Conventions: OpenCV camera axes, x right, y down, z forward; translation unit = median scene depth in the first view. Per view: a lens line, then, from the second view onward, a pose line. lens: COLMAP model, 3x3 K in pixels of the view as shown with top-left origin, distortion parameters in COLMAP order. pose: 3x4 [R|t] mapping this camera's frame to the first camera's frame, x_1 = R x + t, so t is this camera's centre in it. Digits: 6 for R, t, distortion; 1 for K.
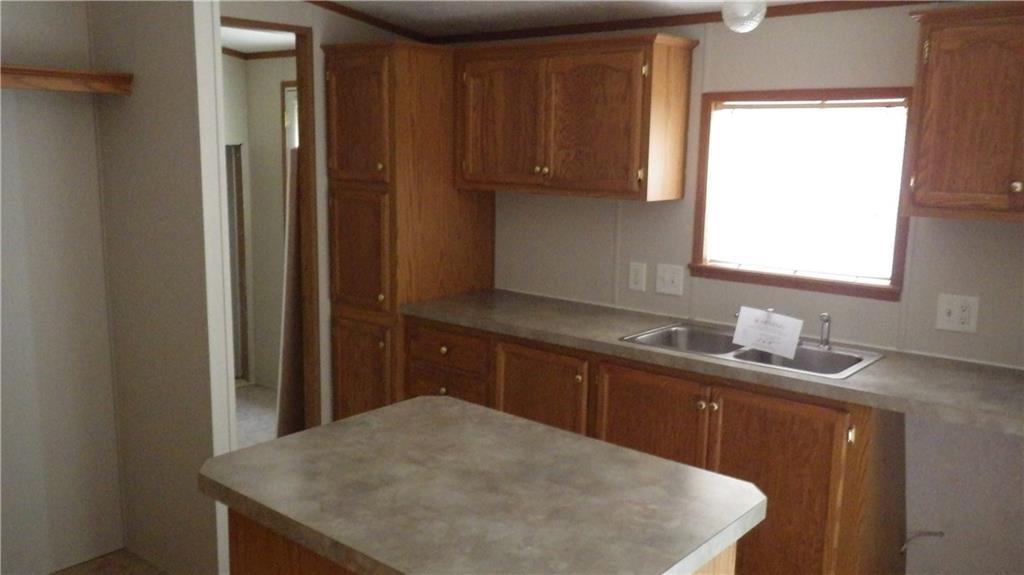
lens RADIAL K [[854.5, 0, 513.5], [0, 854.5, 302.2], [0, 0, 1]] dist [0.005594, 0.007647]
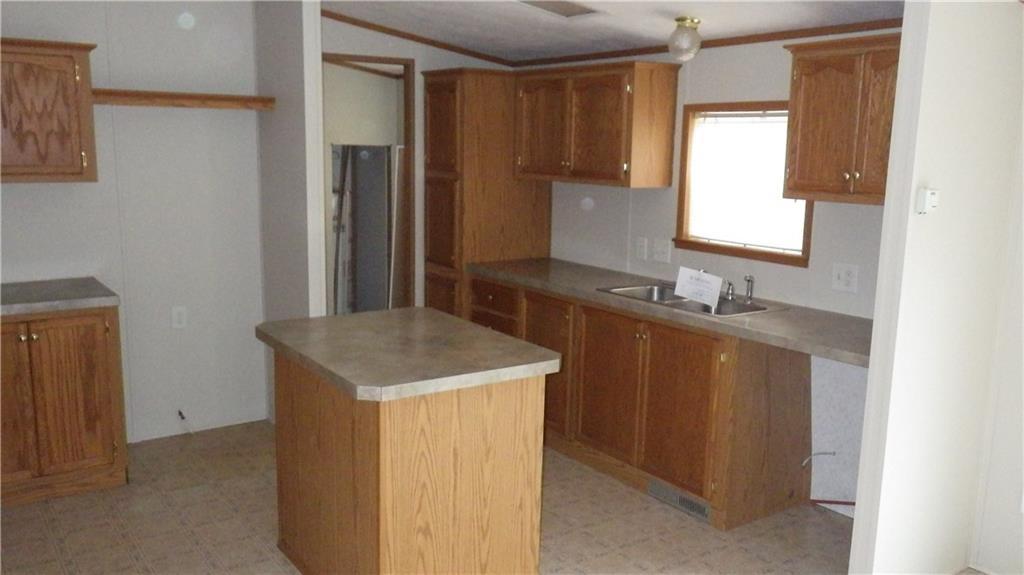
lens RADIAL K [[854.5, 0, 513.3], [0, 854.5, 297.1], [0, 0, 1]] dist [0.005594, 0.007647]
pose [[0.965444, 0.049759, -0.255817, 0.313866], [-0.052349, 0.998623, -0.003323, 0.061420], [0.255299, 0.016600, 0.966720, -0.302236]]
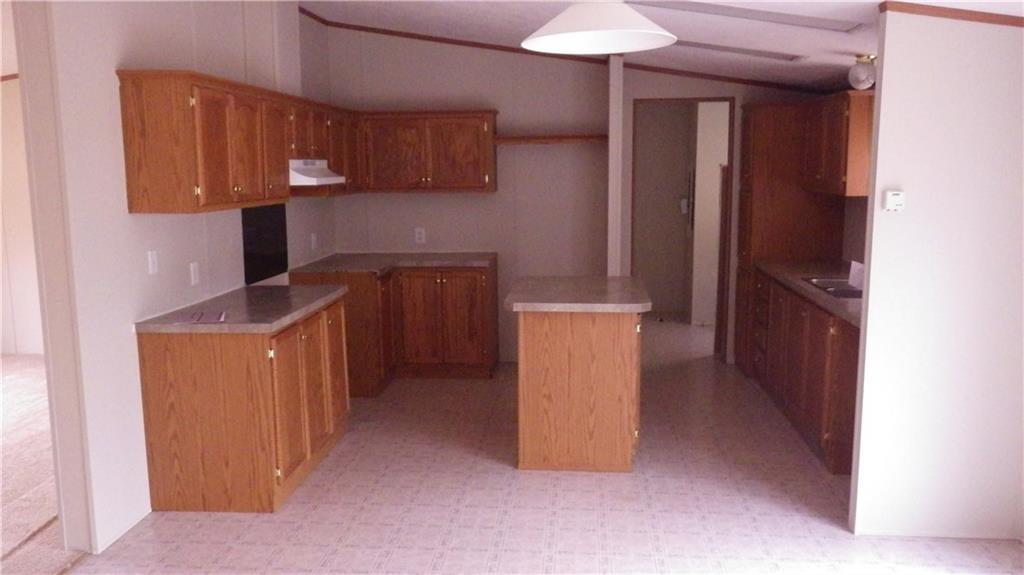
lens RADIAL K [[854.5, 0, 505.6], [0, 854.5, 293.4], [0, 0, 1]] dist [0.005594, 0.007647]
pose [[0.568436, 0.105001, -0.816000, 1.048838], [-0.133994, 0.990395, 0.034100, 0.084927], [0.811743, 0.089955, 0.577045, -0.376095]]
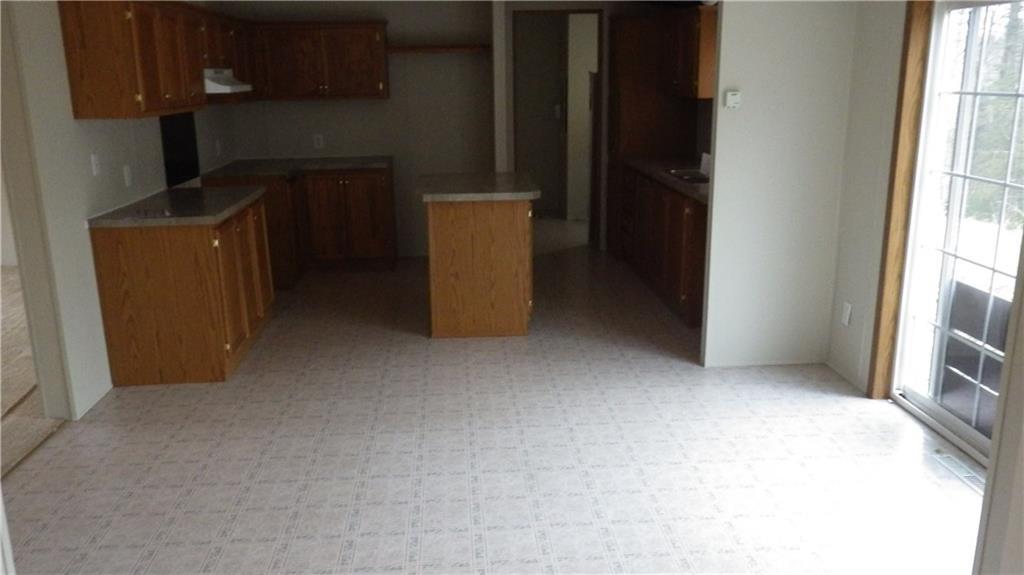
lens RADIAL K [[854.5, 0, 510.3], [0, 854.5, 290.8], [0, 0, 1]] dist [0.005594, 0.007647]
pose [[0.693352, 0.156427, -0.703416, 1.179206], [-0.107970, 0.987686, 0.113219, 0.121169], [0.712465, -0.002553, 0.701703, -0.552813]]
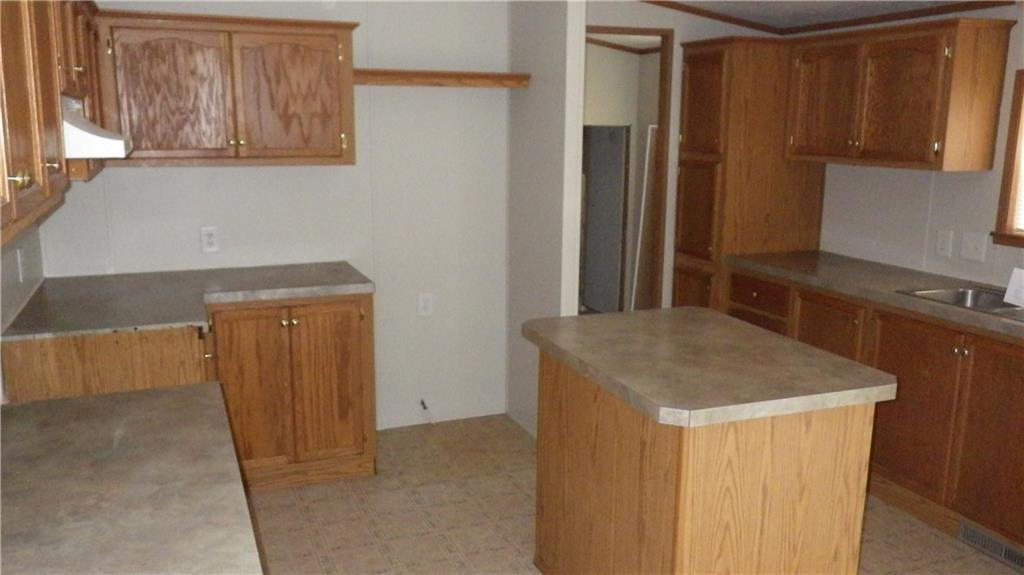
lens RADIAL K [[854.5, 0, 511.7], [0, 854.5, 297.3], [0, 0, 1]] dist [0.005594, 0.007647]
pose [[0.878803, 0.087880, -0.469023, 0.192472], [-0.082320, 0.996079, 0.032391, 0.051946], [0.470031, 0.010145, 0.882592, -0.225330]]
